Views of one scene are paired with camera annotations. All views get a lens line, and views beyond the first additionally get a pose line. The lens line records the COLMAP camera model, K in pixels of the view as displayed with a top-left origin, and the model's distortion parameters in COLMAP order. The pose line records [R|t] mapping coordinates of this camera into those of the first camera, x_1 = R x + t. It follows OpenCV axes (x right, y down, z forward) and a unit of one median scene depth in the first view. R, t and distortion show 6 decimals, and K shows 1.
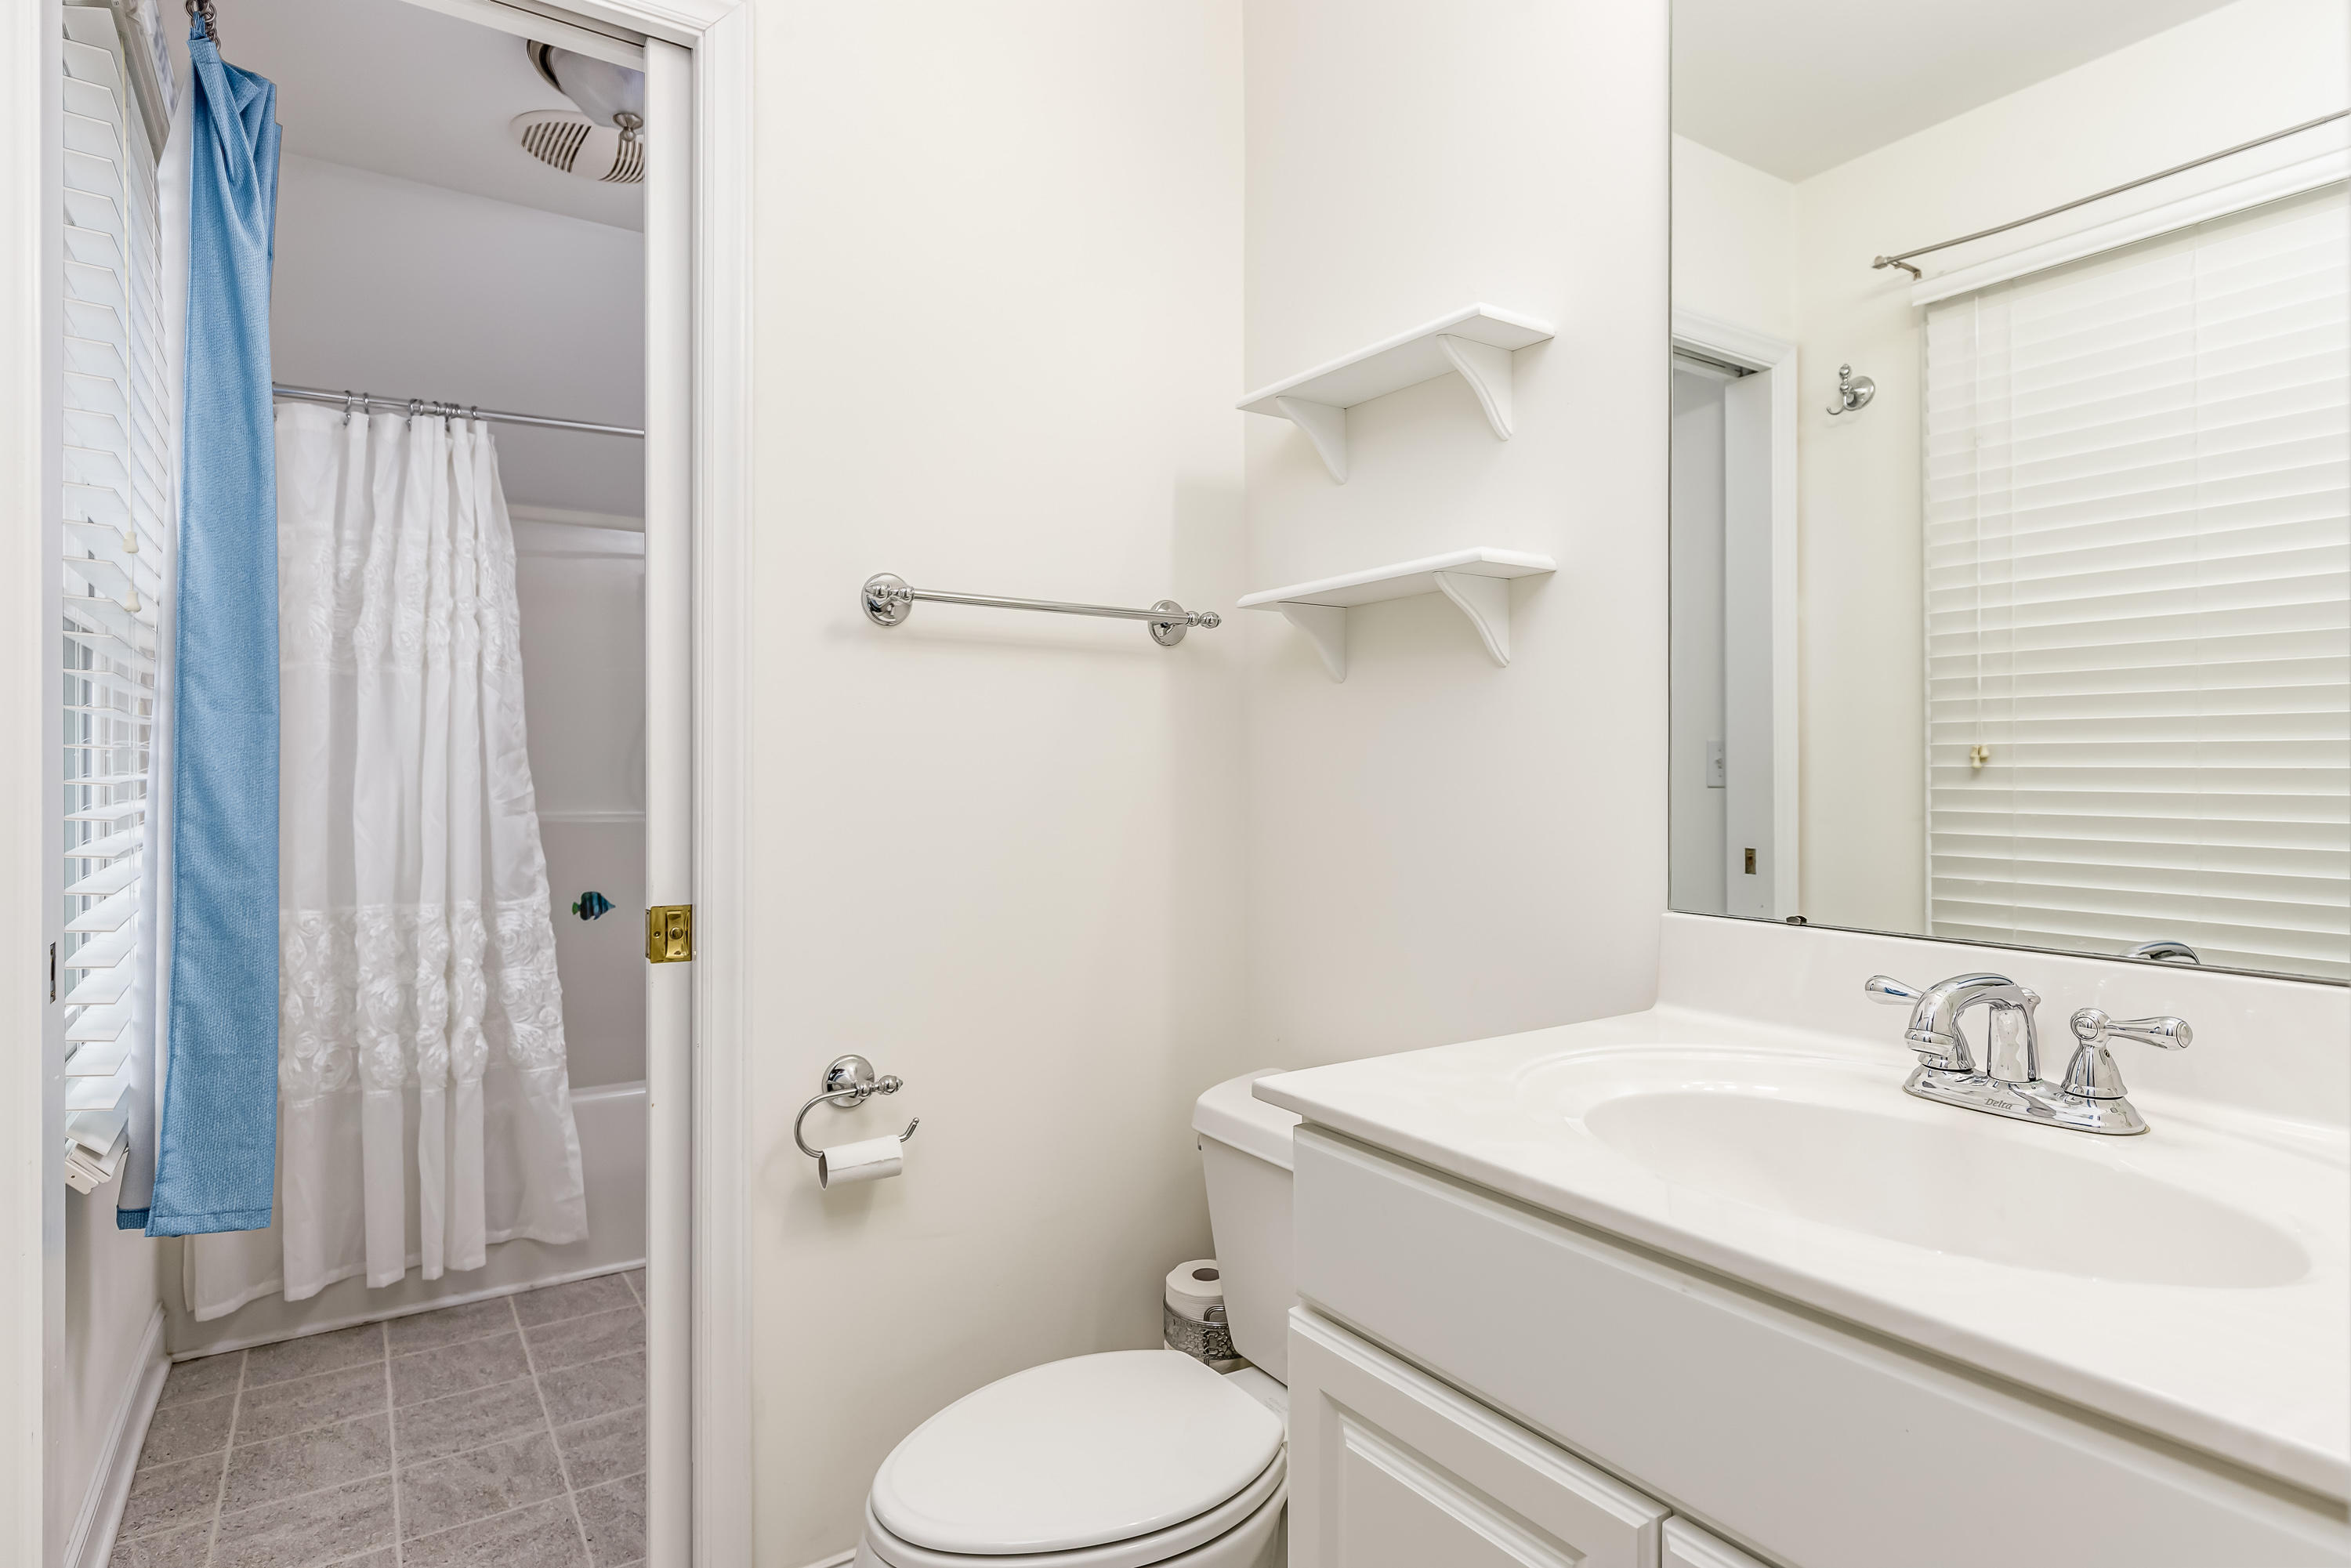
lens RADIAL K [[1321.4, 0, 1225.2], [0, 1321.4, 755.1], [0, 0, 1]] dist [0.015367, 0.000122]
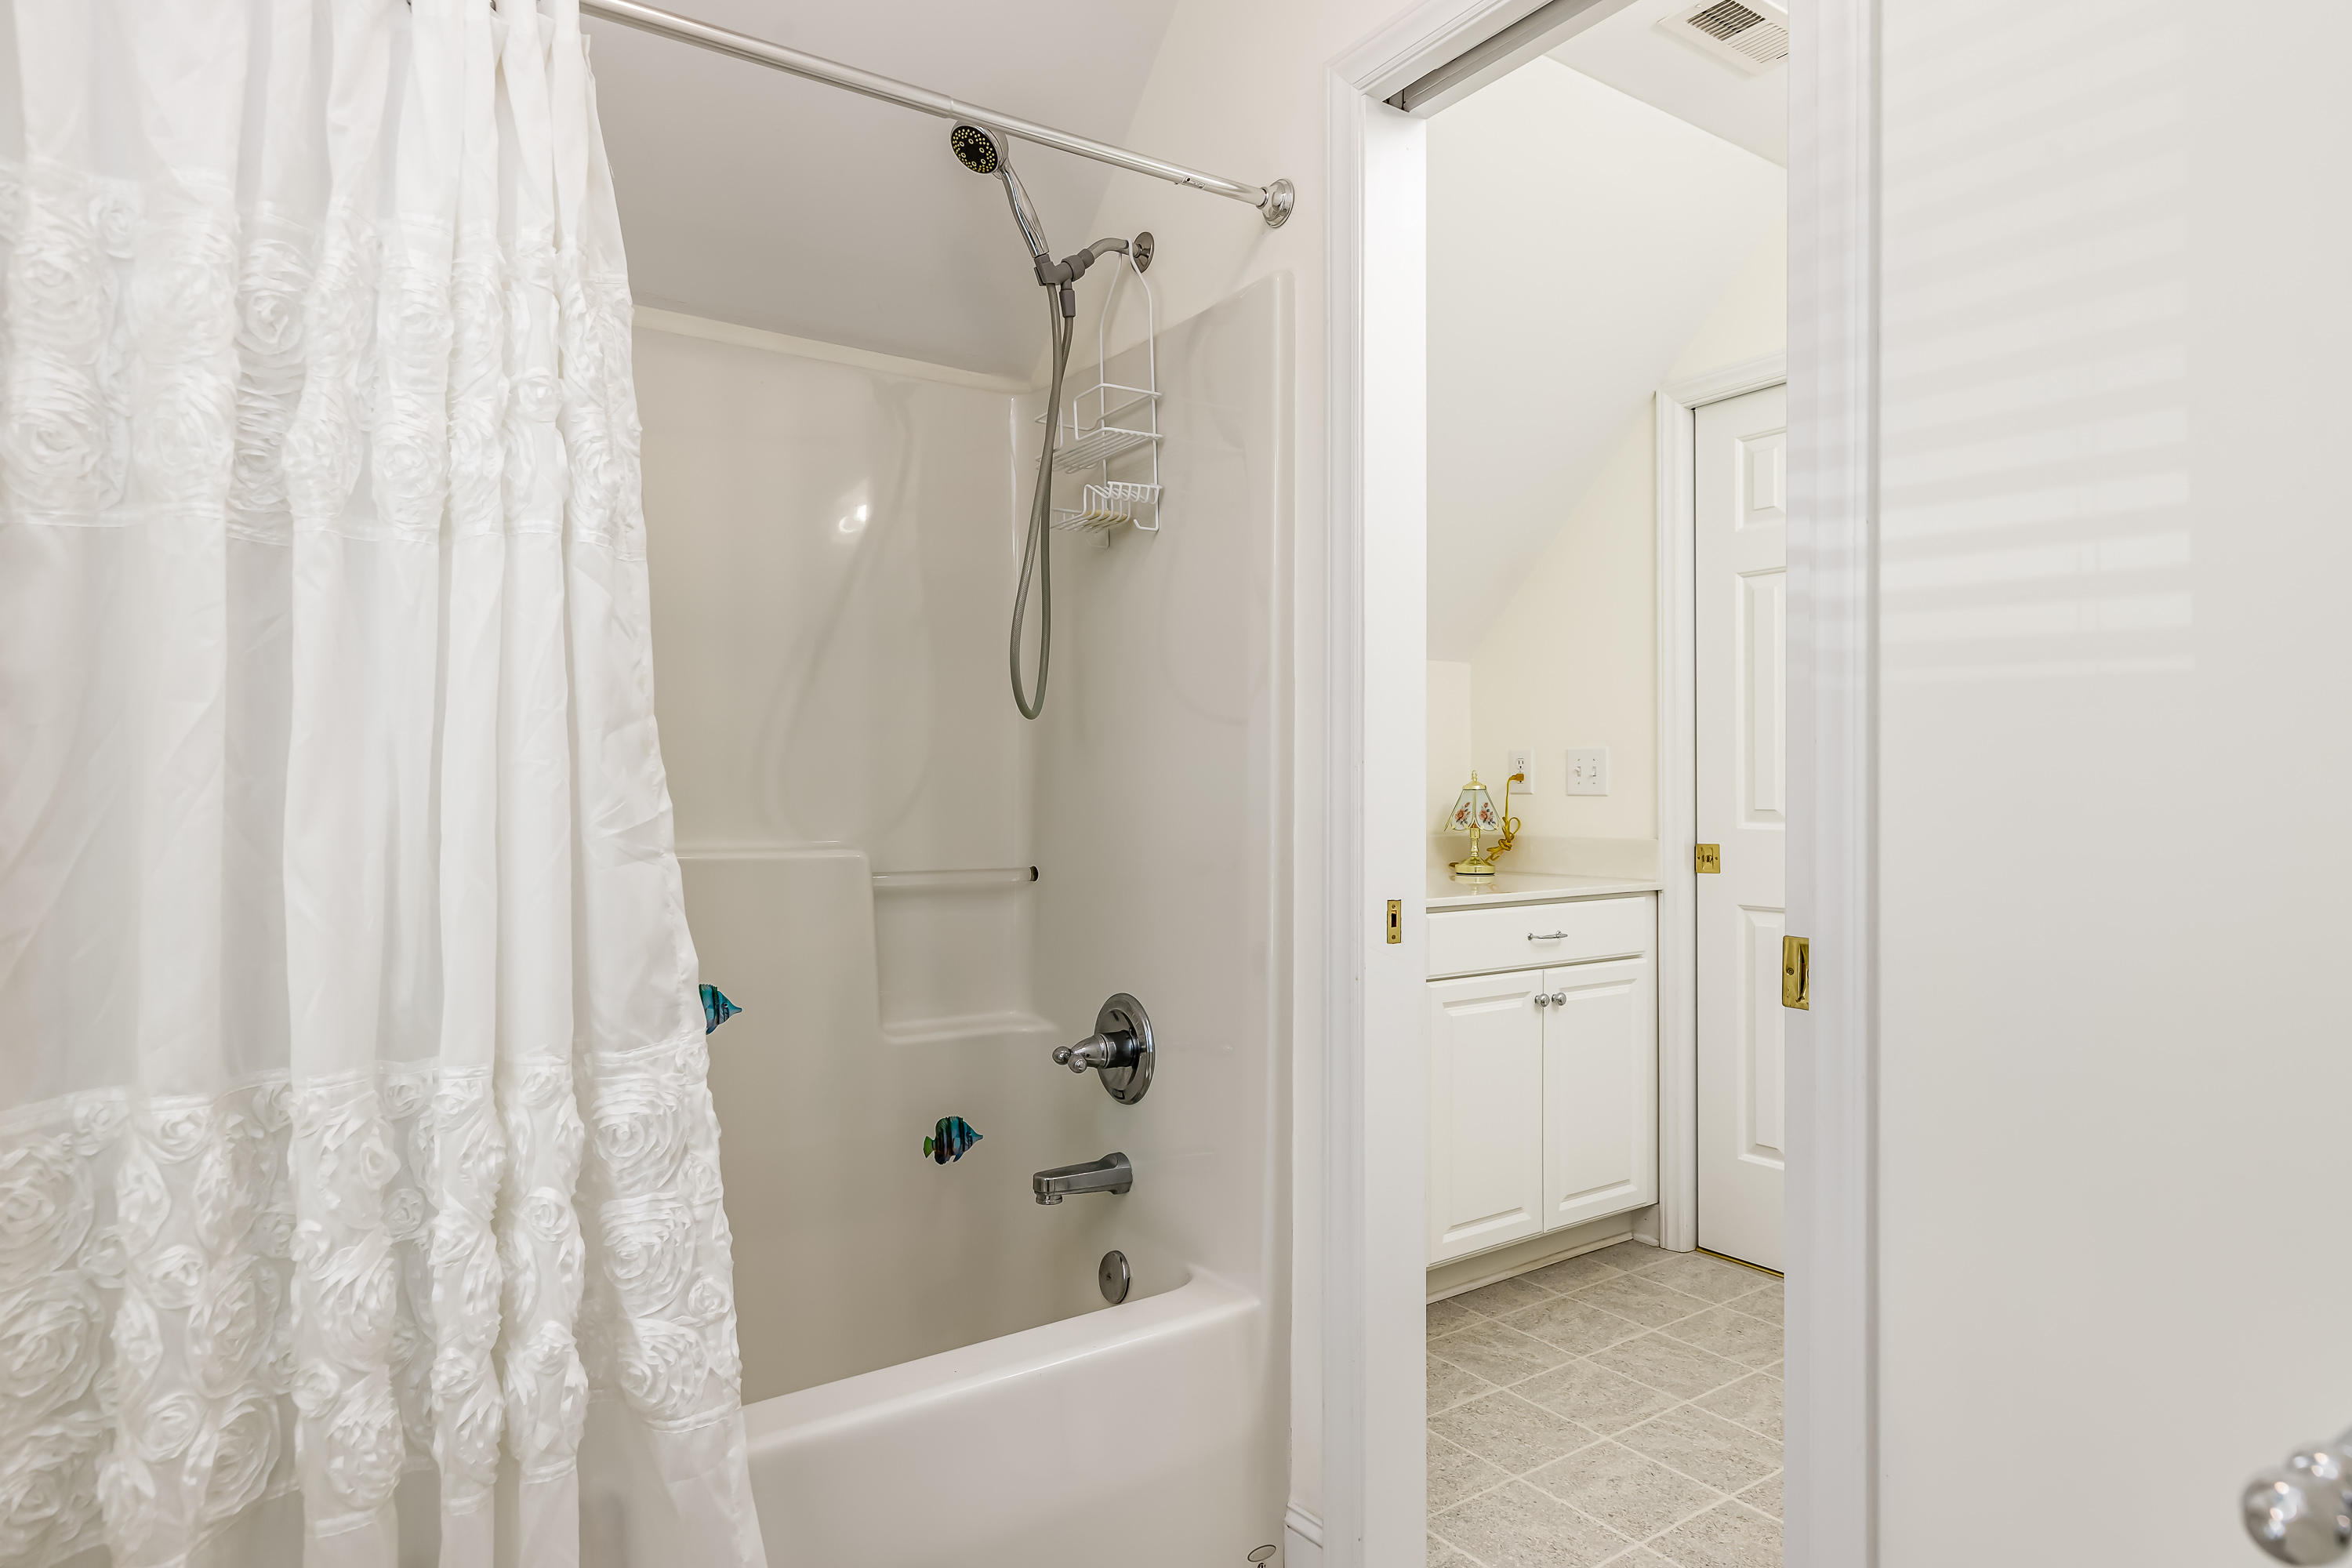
lens RADIAL K [[1322.0, 0, 1173.3], [0, 1322.0, 789.4], [0, 0, 1]] dist [0.015367, 0.000122]
pose [[0.999743, 0.000214, 0.022682, -0.370379], [-0.000275, 0.999996, 0.002693, 0.019272], [-0.022681, -0.002699, 0.999739, 0.552885]]
